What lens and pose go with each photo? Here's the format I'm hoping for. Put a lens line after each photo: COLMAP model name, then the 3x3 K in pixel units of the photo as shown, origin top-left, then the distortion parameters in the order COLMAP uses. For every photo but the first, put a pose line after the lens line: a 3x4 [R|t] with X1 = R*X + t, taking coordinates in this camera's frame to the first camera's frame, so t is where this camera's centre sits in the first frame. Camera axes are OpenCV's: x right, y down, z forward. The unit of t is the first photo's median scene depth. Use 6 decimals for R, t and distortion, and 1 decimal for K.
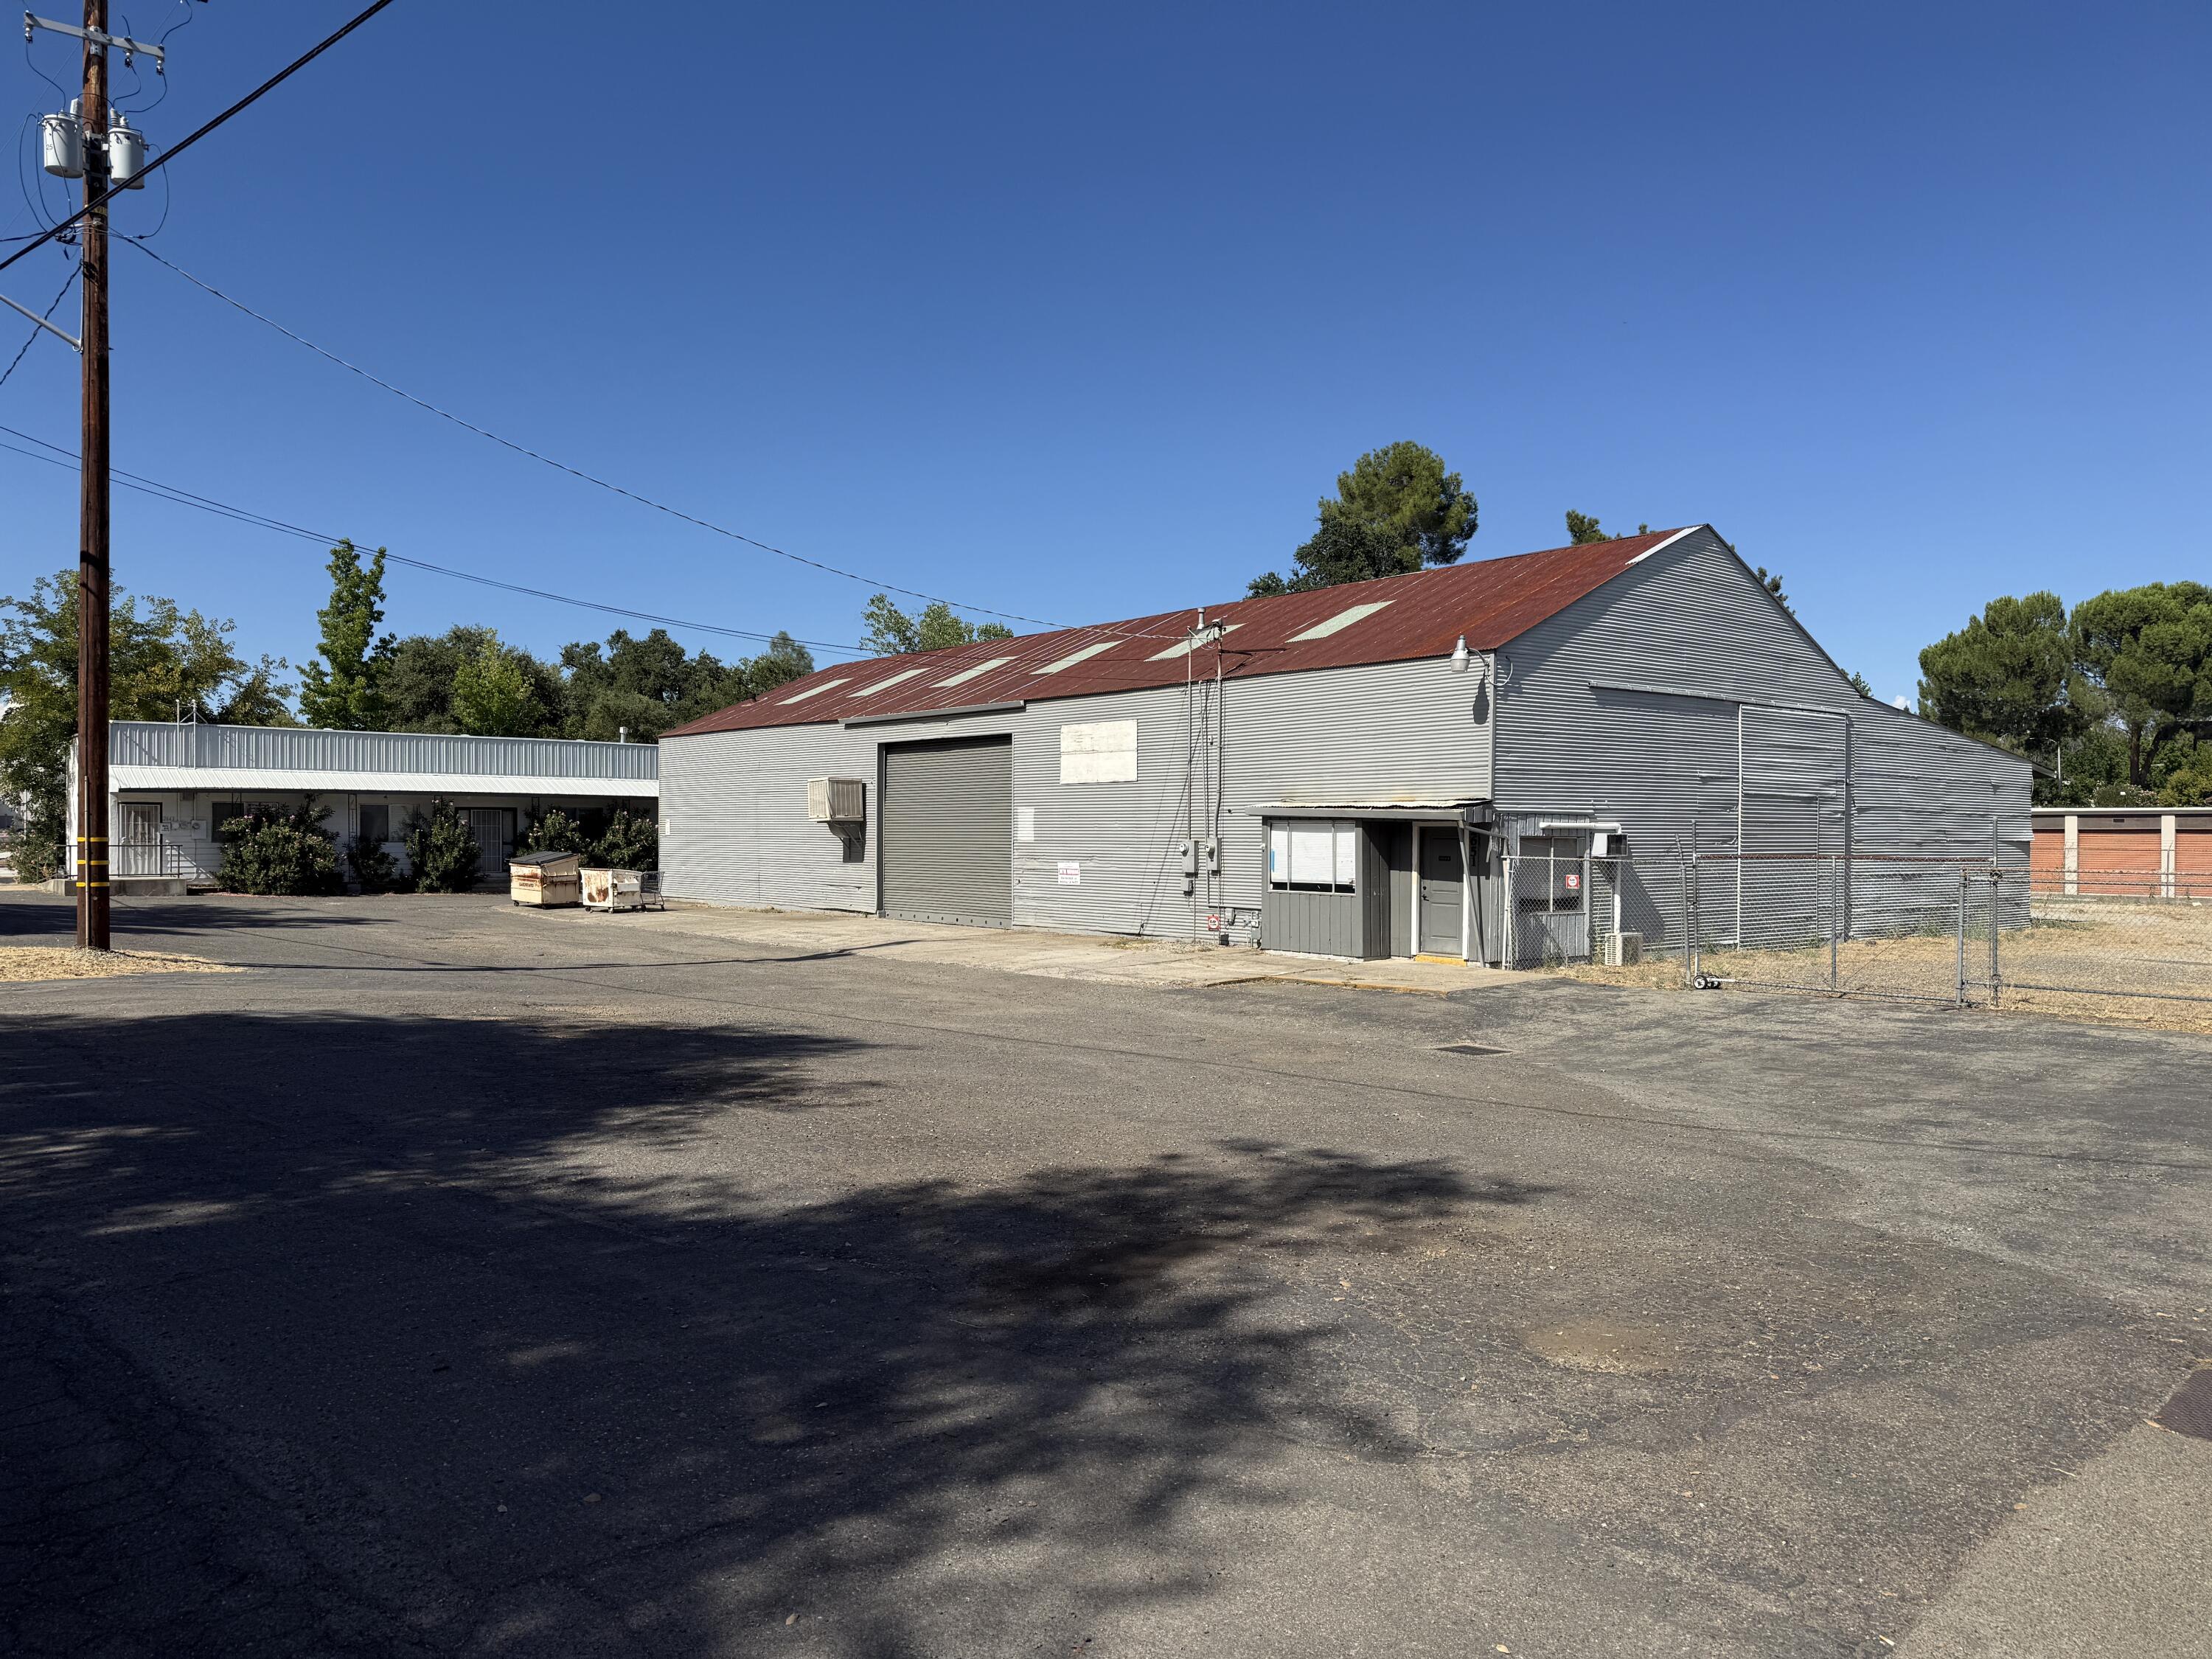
lens RADIAL K [[1538.1, 0, 1108.4], [0, 1538.1, 838.5], [0, 0, 1]] dist [0.074025, -0.085128]
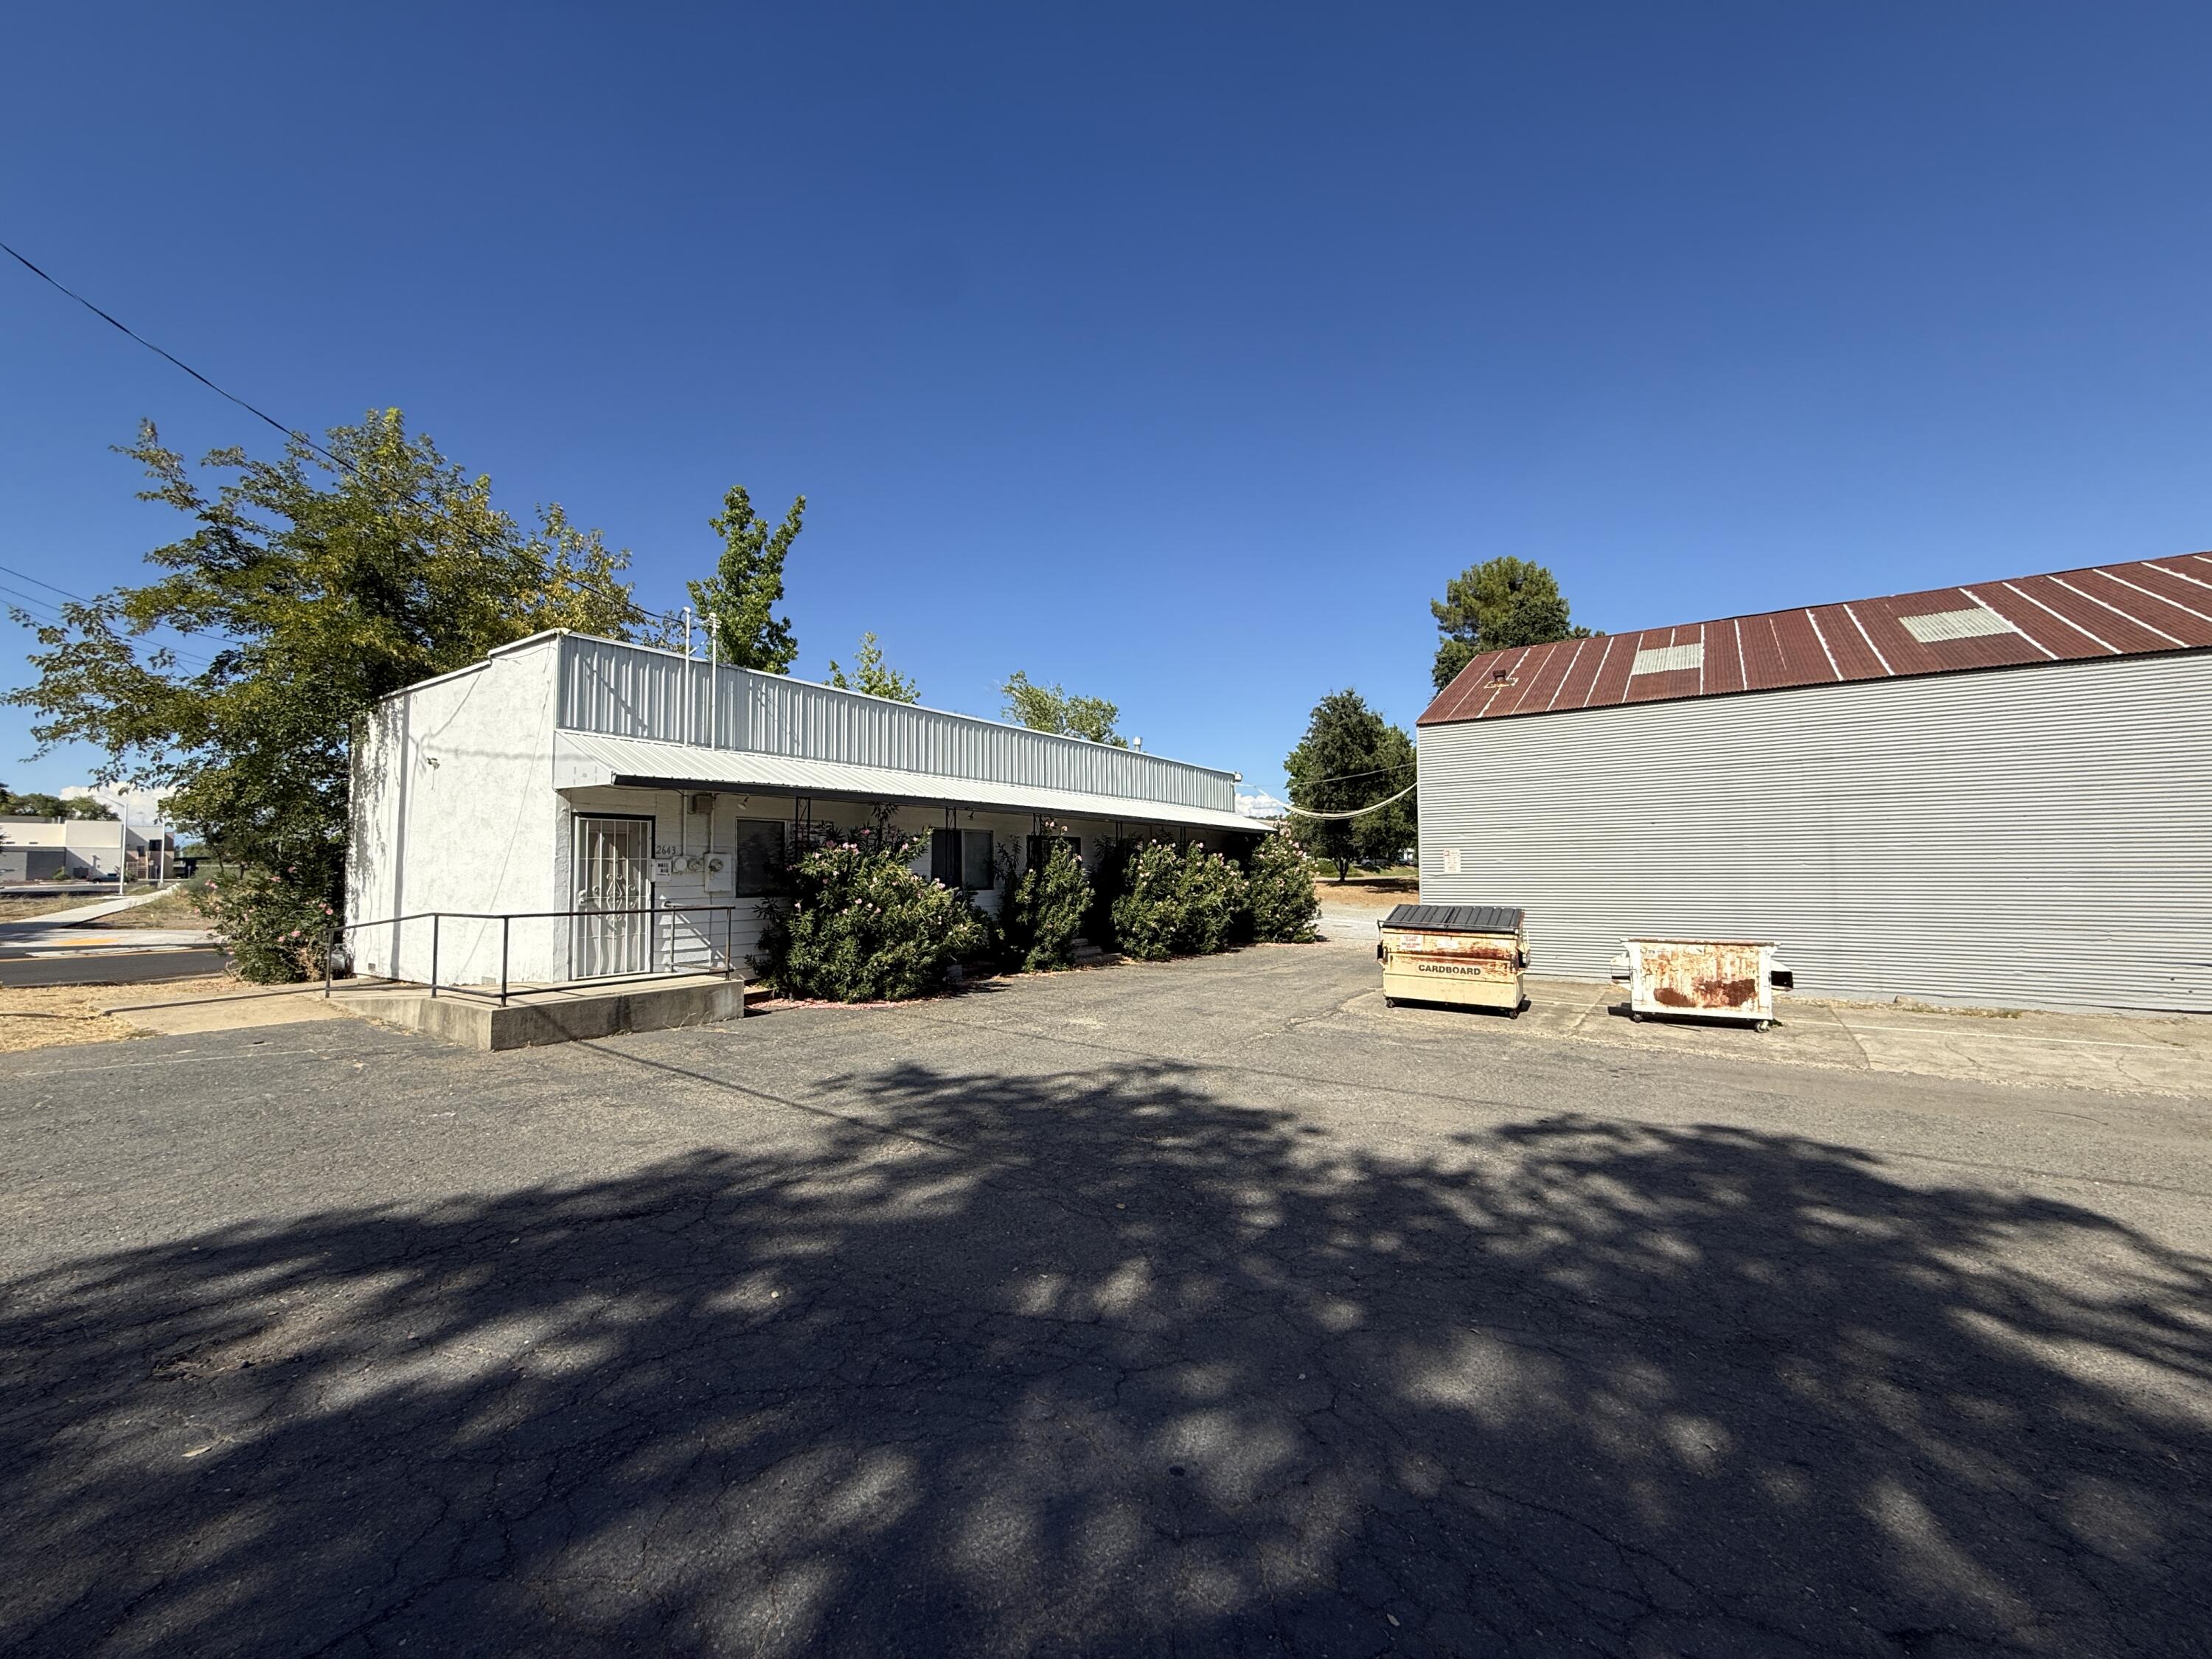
lens RADIAL K [[881.5, 0, 1096.7], [0, 881.5, 822.9], [0, 0, 1]] dist [0.000305, 0.000025]
pose [[0.969526, 0.005013, 0.244937, -0.767581], [0.010132, 0.998115, -0.060533, -0.004539], [-0.244779, 0.061171, 0.967647, 1.003744]]
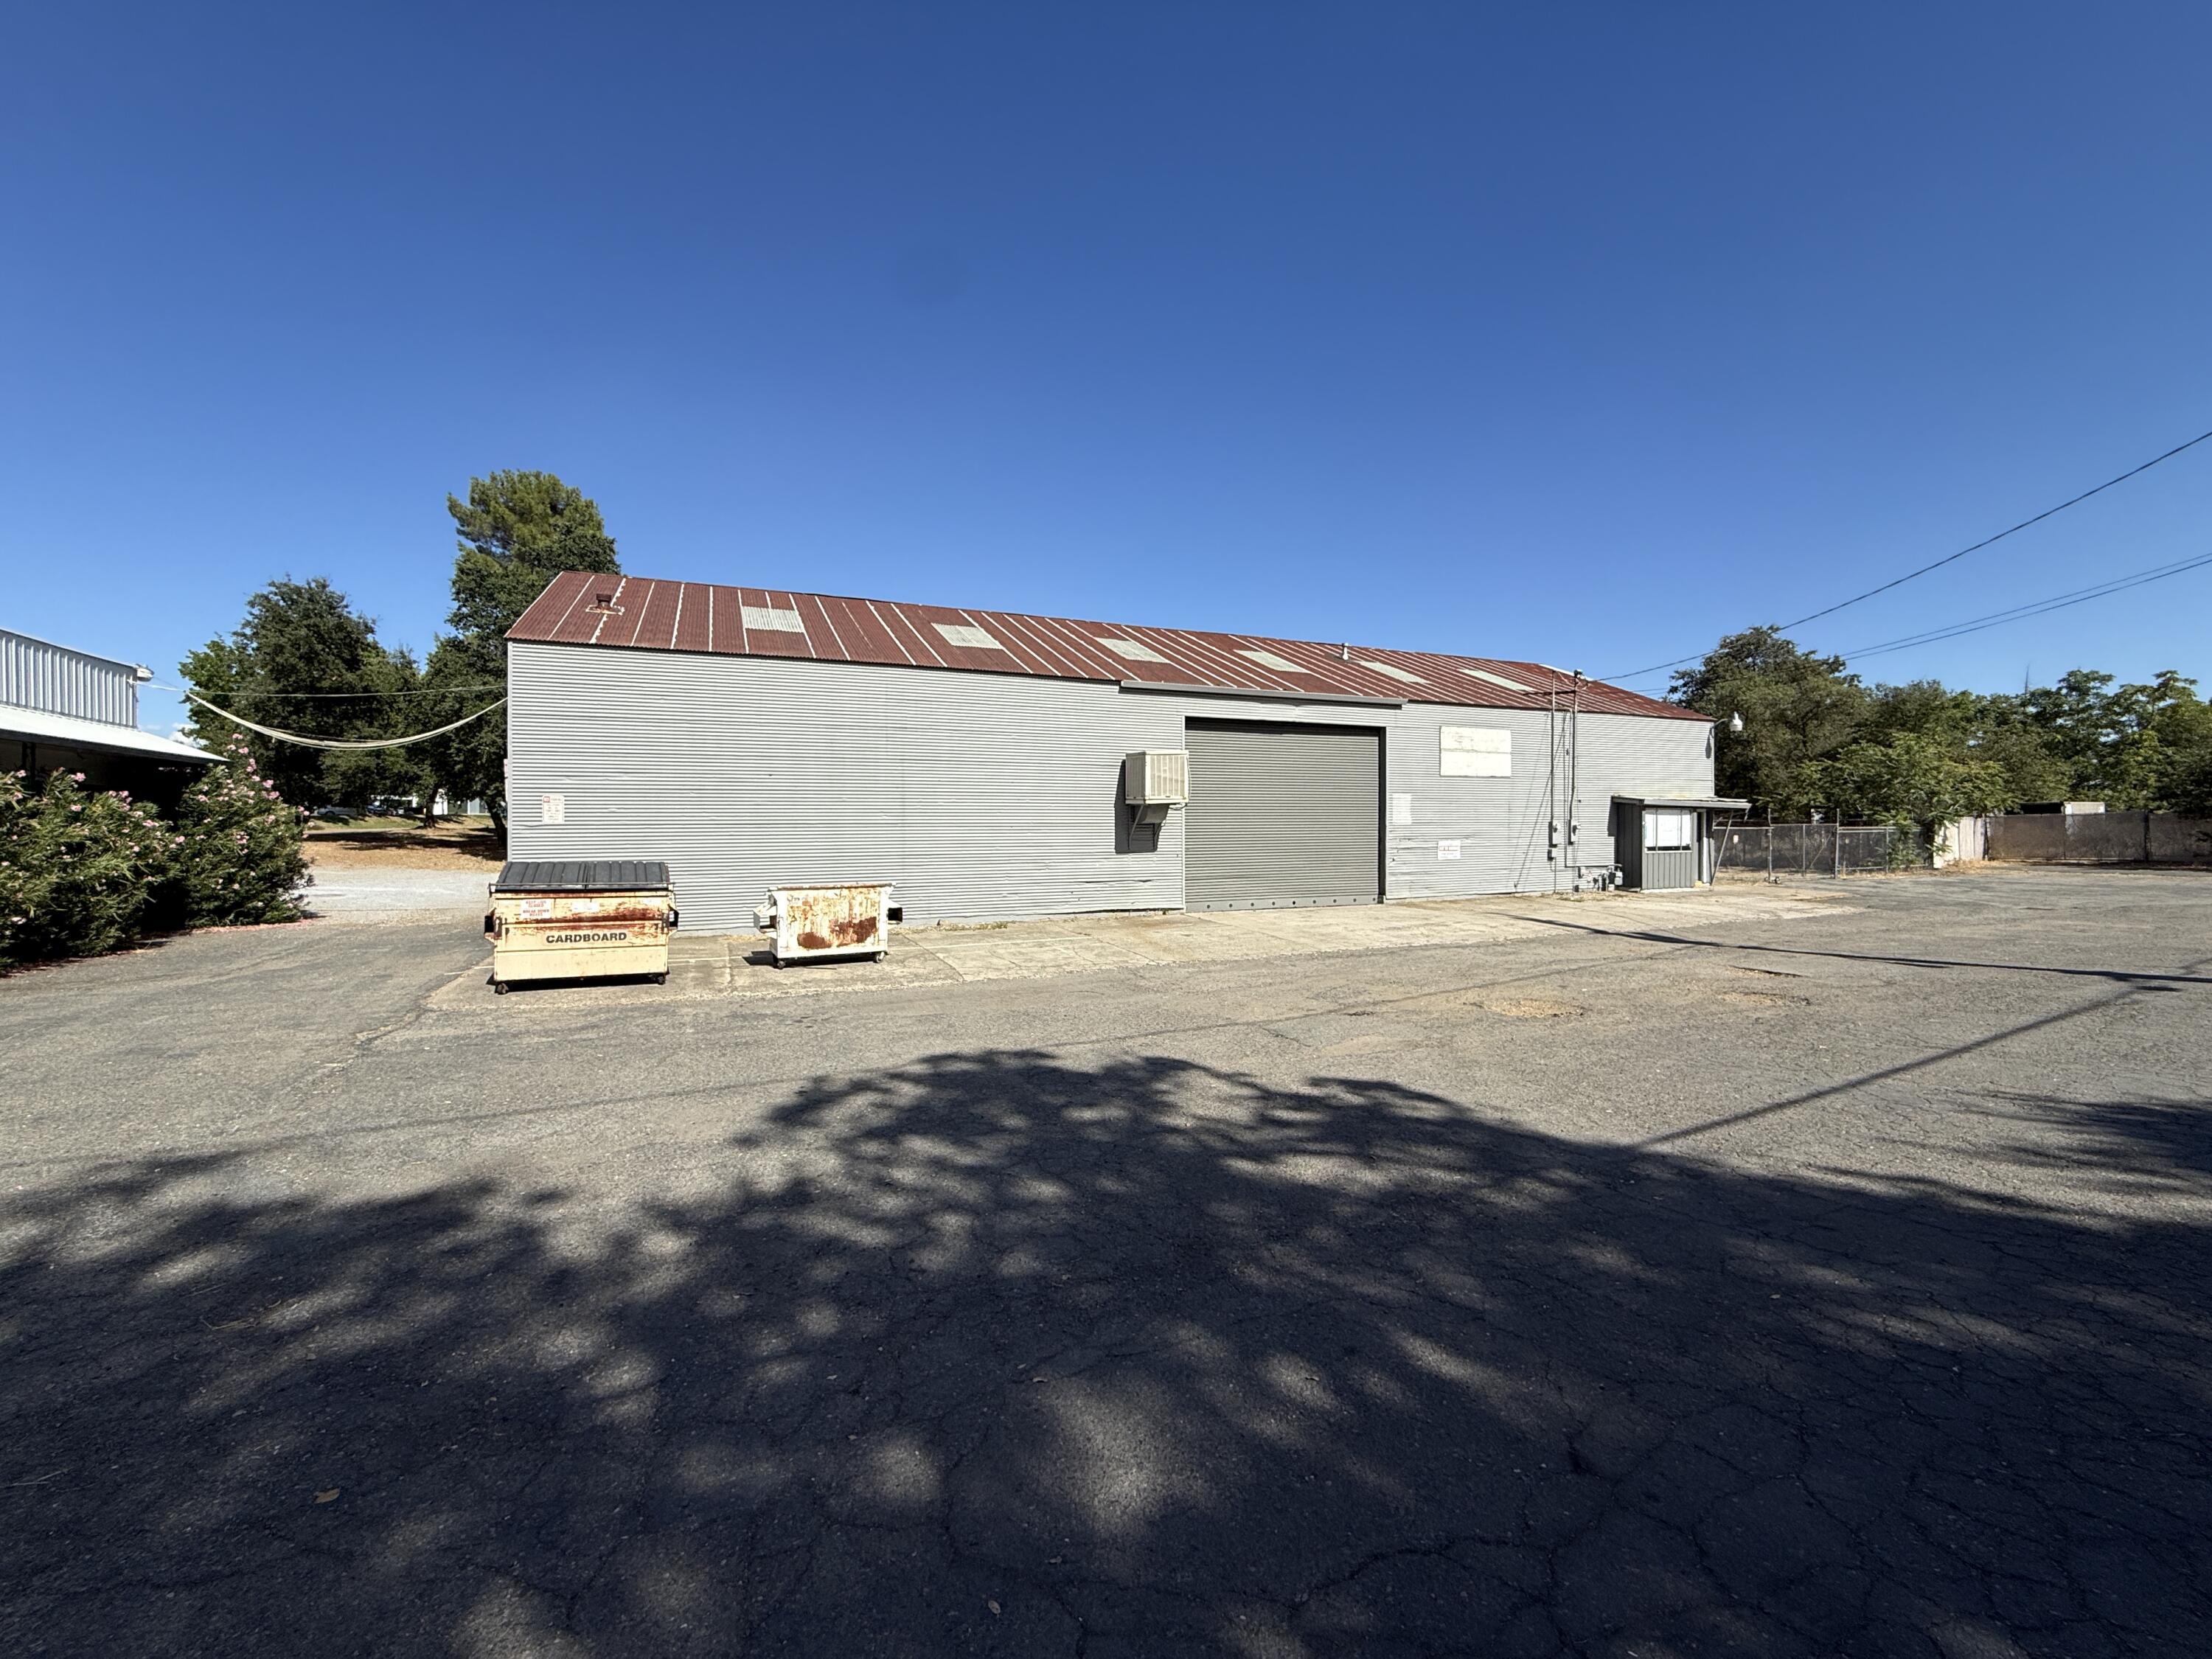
lens RADIAL K [[881.5, 0, 1096.7], [0, 881.5, 822.9], [0, 0, 1]] dist [0.000305, 0.000025]
pose [[0.291049, -0.006471, 0.956686, -0.777047], [0.008260, 0.999957, 0.004251, -0.003967], [-0.956673, 0.006665, 0.291090, 1.075294]]
